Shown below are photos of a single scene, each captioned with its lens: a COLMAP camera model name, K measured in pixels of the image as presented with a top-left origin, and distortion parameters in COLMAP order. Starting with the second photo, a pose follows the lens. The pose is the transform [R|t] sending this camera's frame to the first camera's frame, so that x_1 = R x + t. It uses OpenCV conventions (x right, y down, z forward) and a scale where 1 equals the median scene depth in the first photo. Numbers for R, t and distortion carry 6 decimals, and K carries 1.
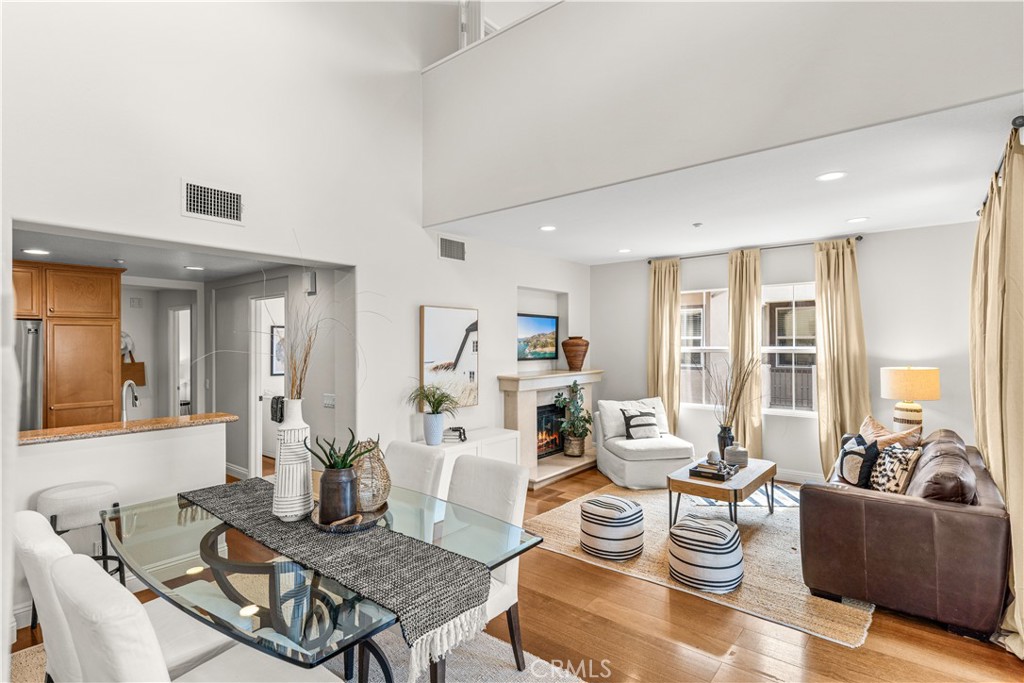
lens RADIAL K [[505.1, 0, 514.1], [0, 505.1, 341.0], [0, 0, 1]] dist [0.018506, 0.000020]
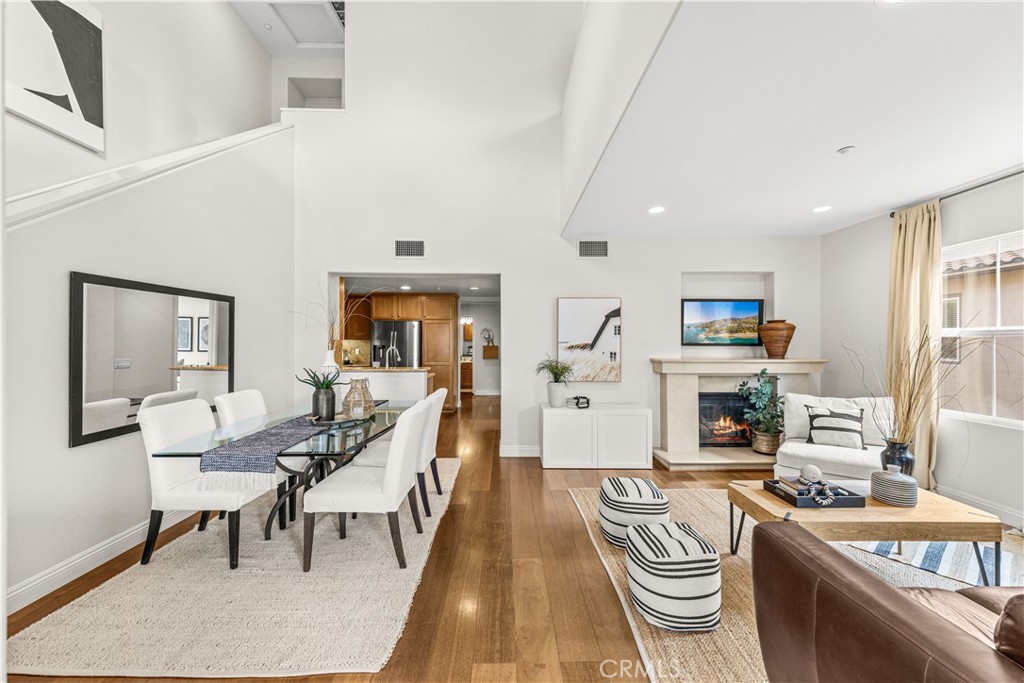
lens RADIAL K [[380.0, 0, 511.2], [0, 380.0, 342.1], [0, 0, 1]] dist [0.010957, -0.000209]
pose [[0.635795, 0.002293, -0.771855, 0.400158], [0.000514, 0.999994, 0.003394, 0.031787], [0.771858, -0.002554, 0.635790, 0.251371]]
